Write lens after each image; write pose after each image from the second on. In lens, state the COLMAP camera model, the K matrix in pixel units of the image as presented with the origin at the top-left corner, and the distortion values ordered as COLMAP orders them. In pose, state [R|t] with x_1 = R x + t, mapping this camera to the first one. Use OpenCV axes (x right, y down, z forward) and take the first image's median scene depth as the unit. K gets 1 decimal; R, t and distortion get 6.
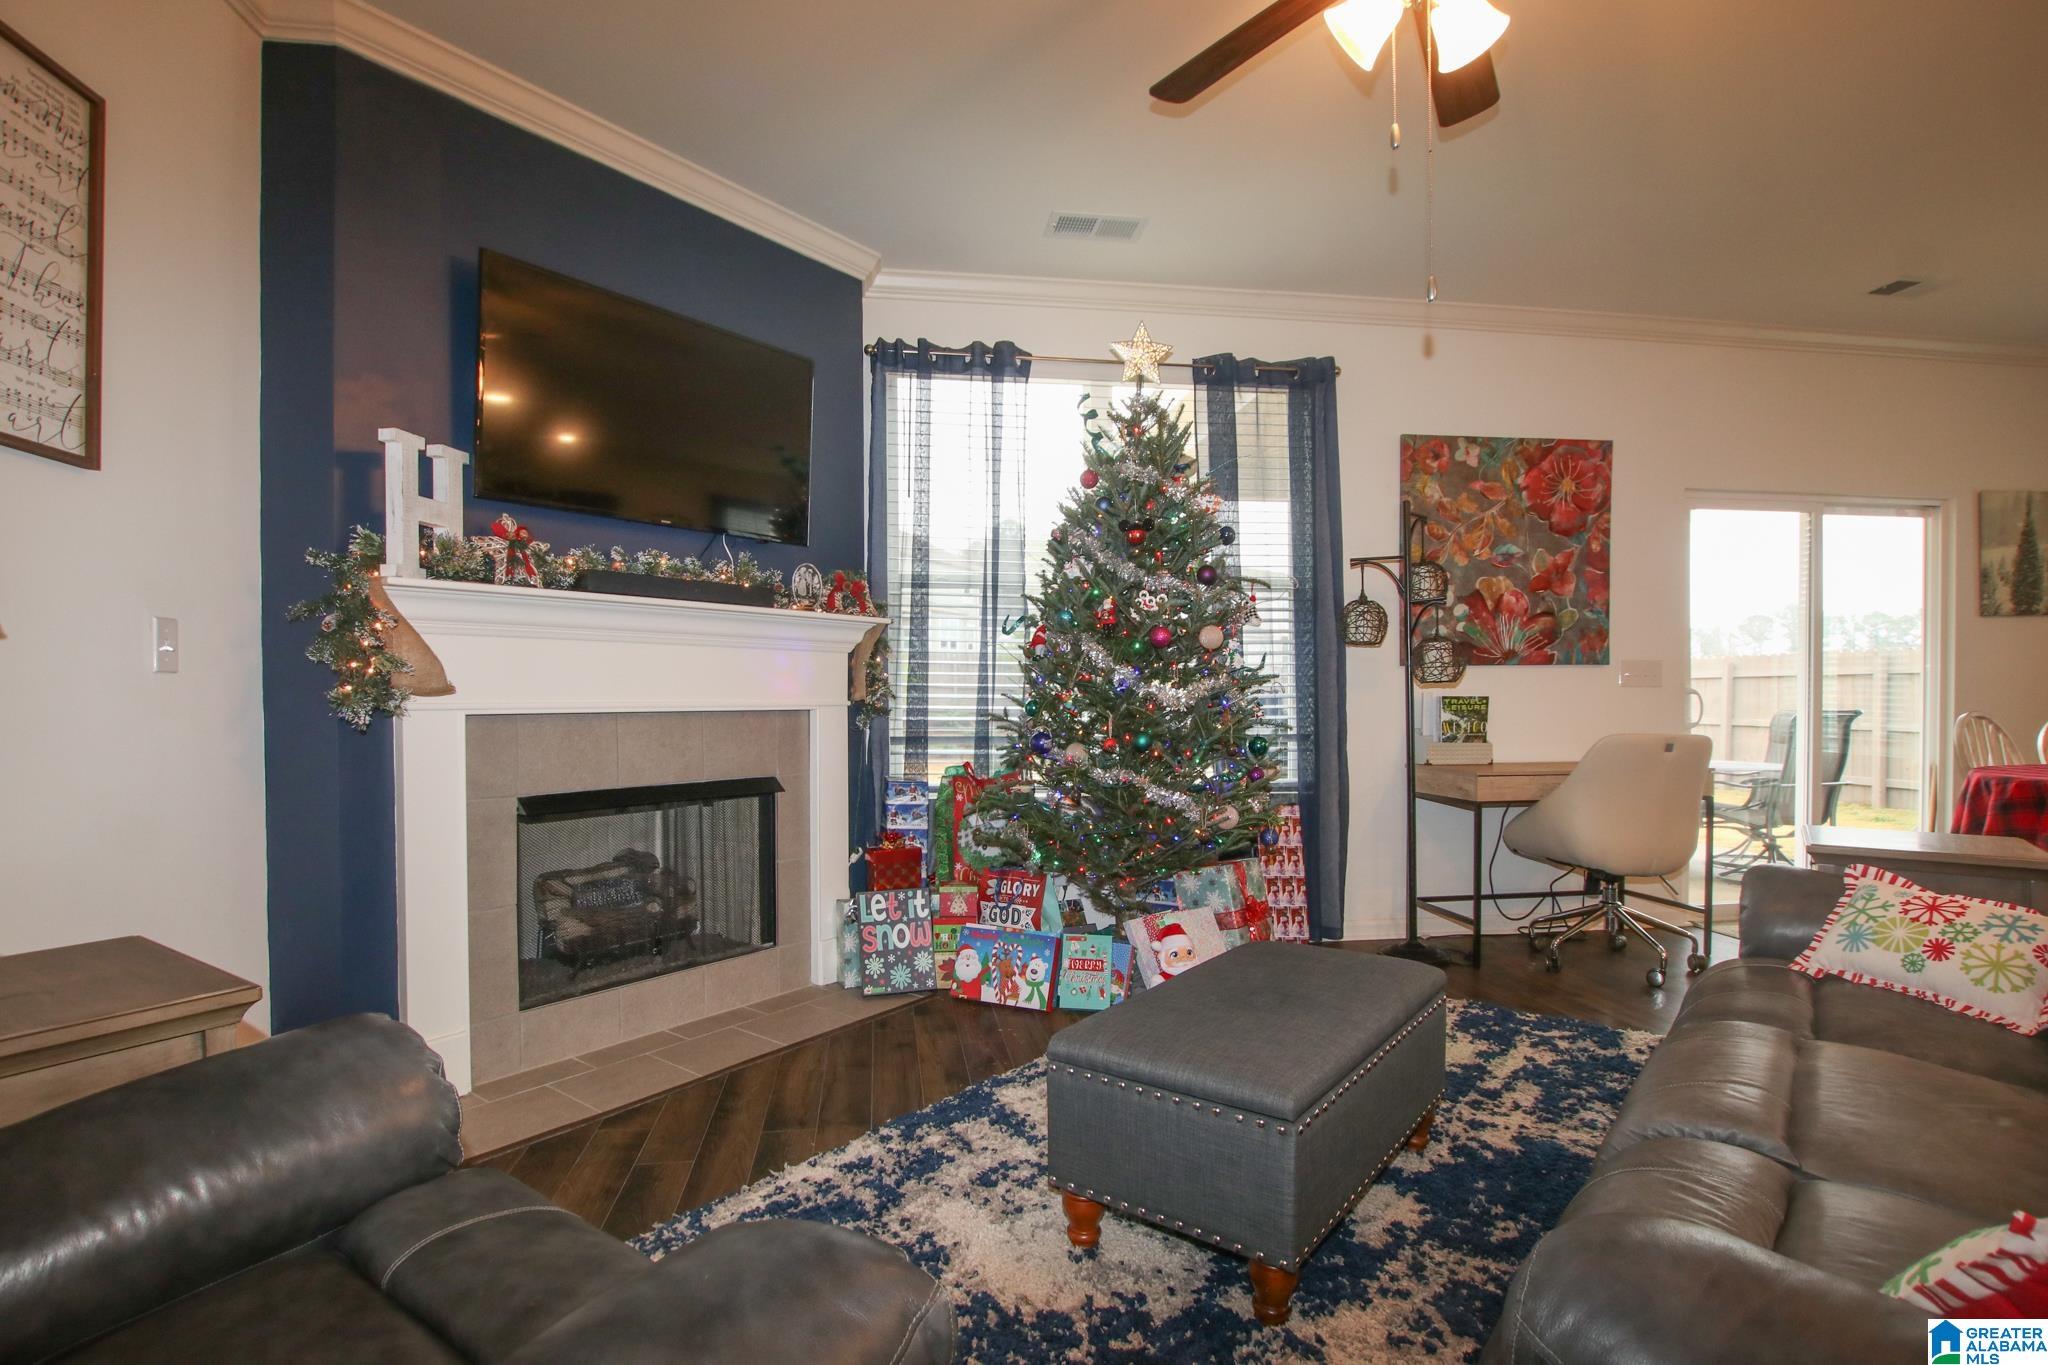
lens RADIAL K [[1003.9, 0, 1023.8], [0, 1003.9, 701.7], [0, 0, 1]] dist [-0.012876, -0.000071]
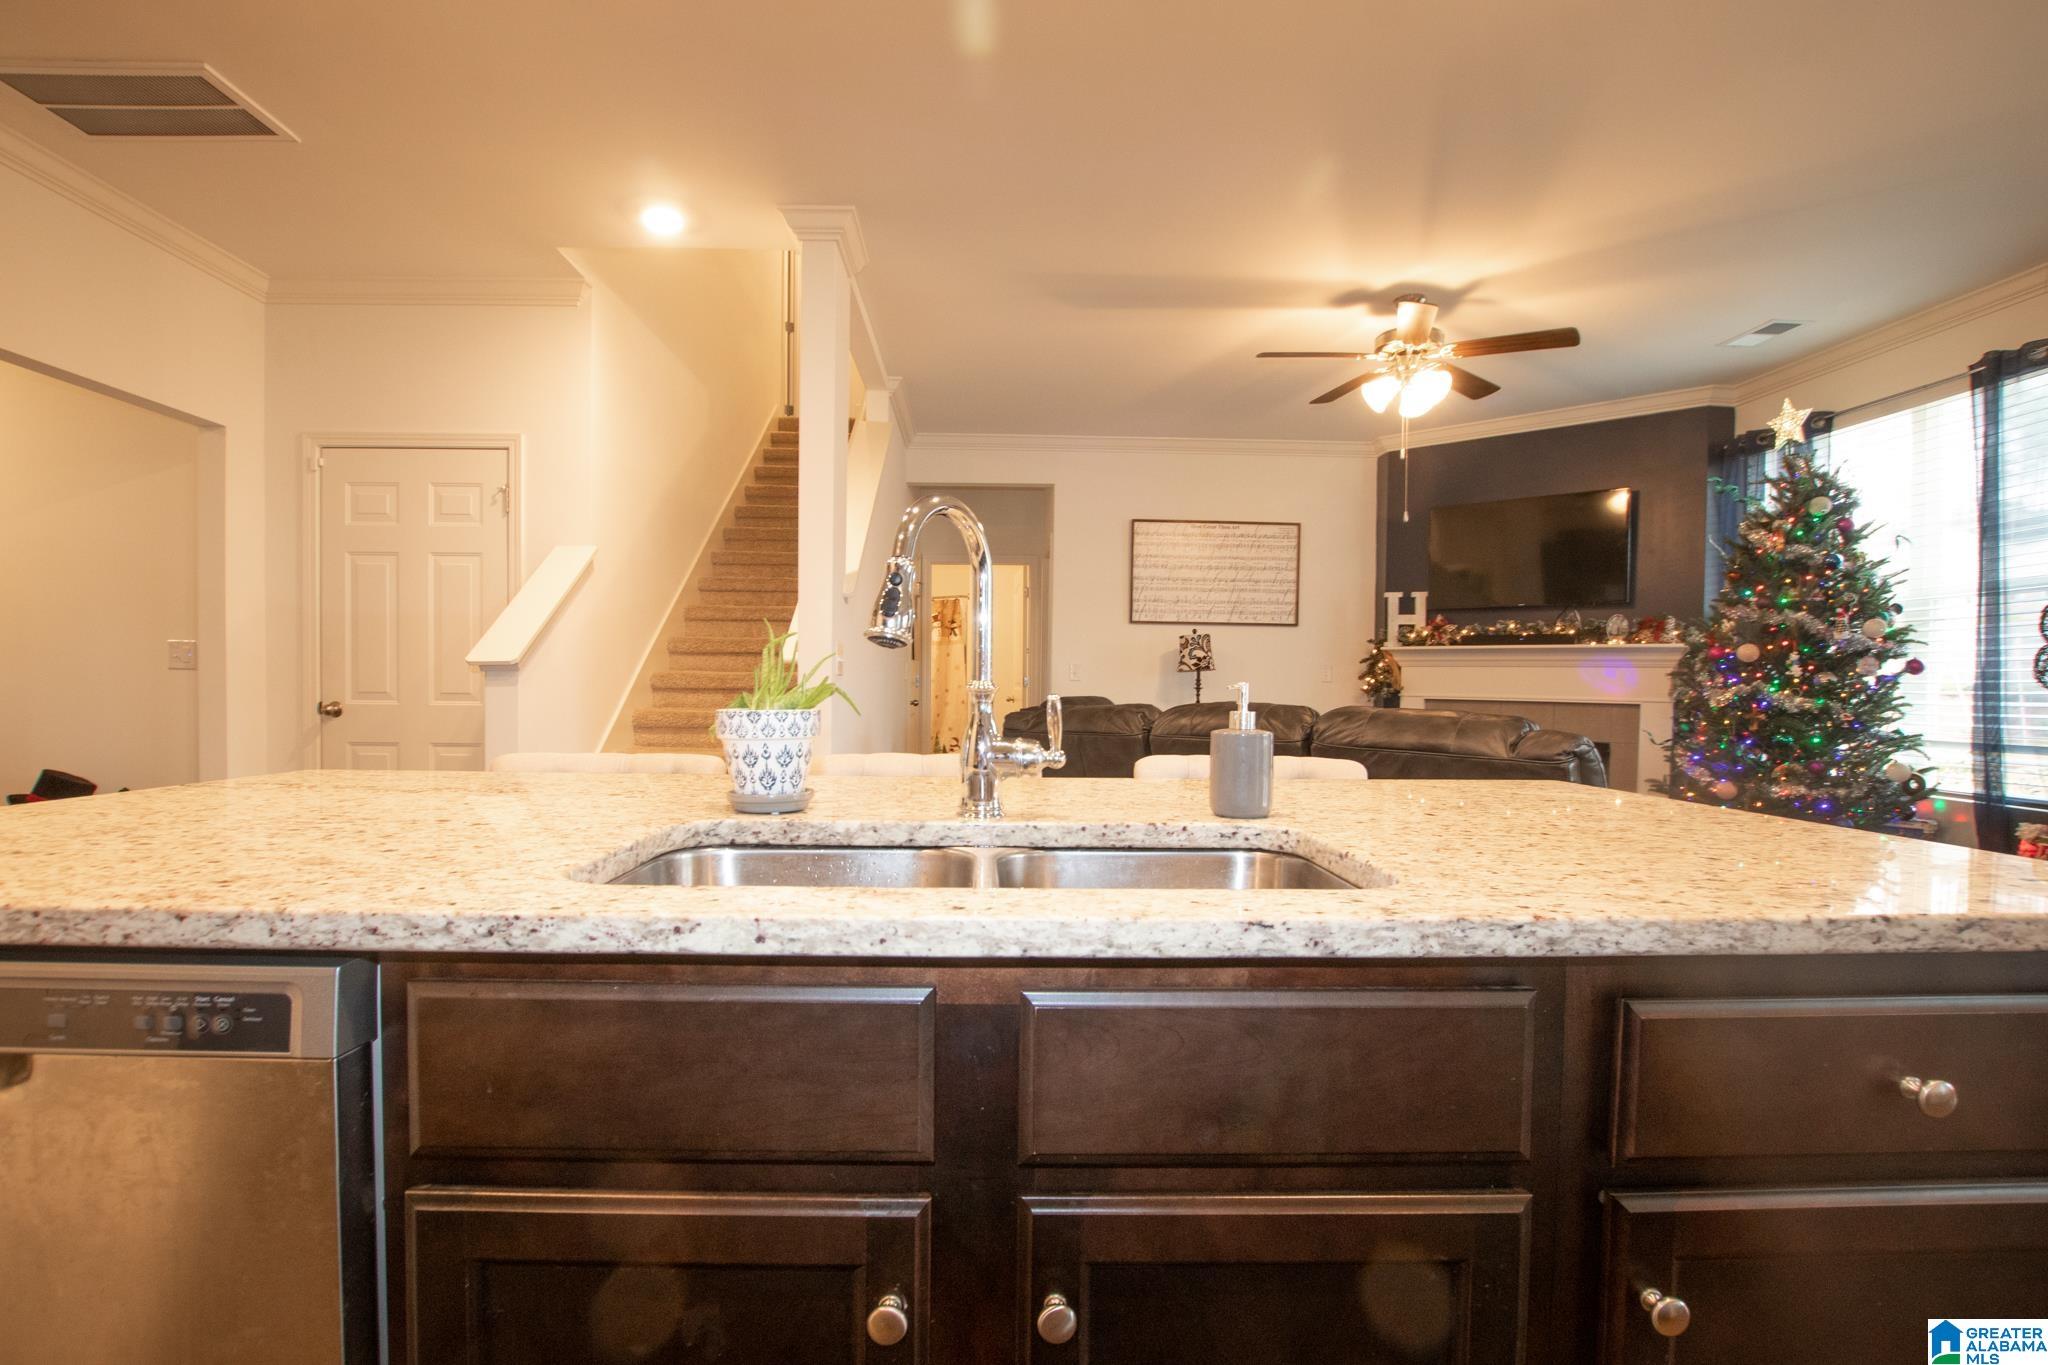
lens RADIAL K [[959.4, 0, 1011.7], [0, 959.4, 706.5], [0, 0, 1]] dist [-0.034943, 0.005741]
pose [[-0.114074, 0.022306, -0.993222, 1.045184], [-0.025925, 0.999341, 0.025421, -0.001756], [0.993134, 0.028650, -0.113420, 0.146328]]
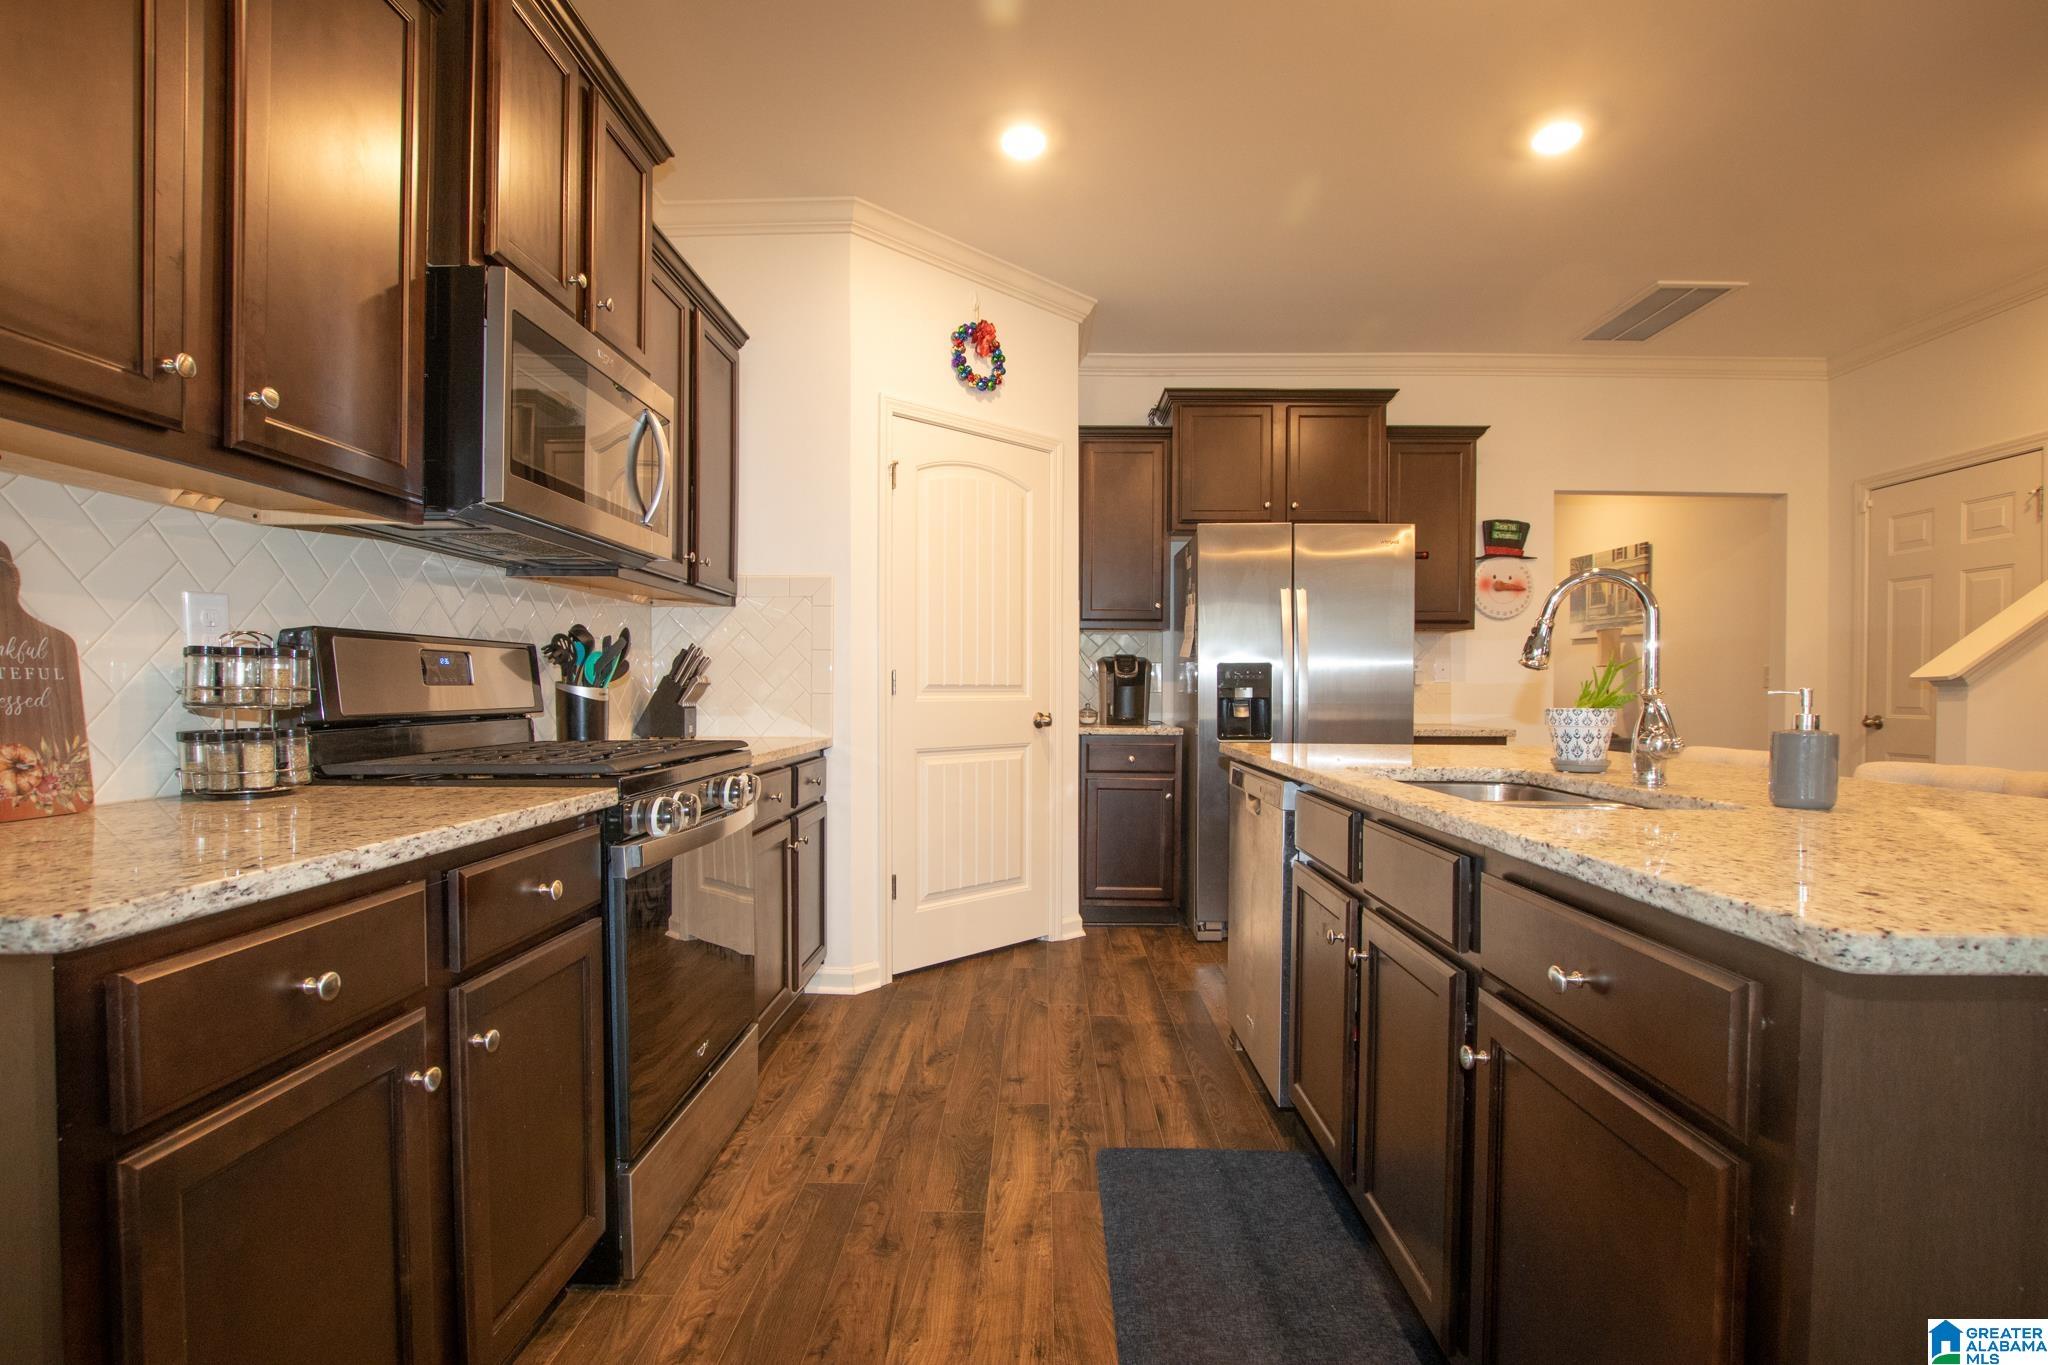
lens RADIAL K [[944.6, 0, 1012.2], [0, 944.6, 706.1], [0, 0, 1]] dist [-0.035303, 0.005182]
pose [[-0.984771, -0.006171, 0.173744, 0.965746], [-0.000795, 0.999519, 0.030999, -0.006035], [-0.173852, 0.030388, -0.984303, 0.500223]]
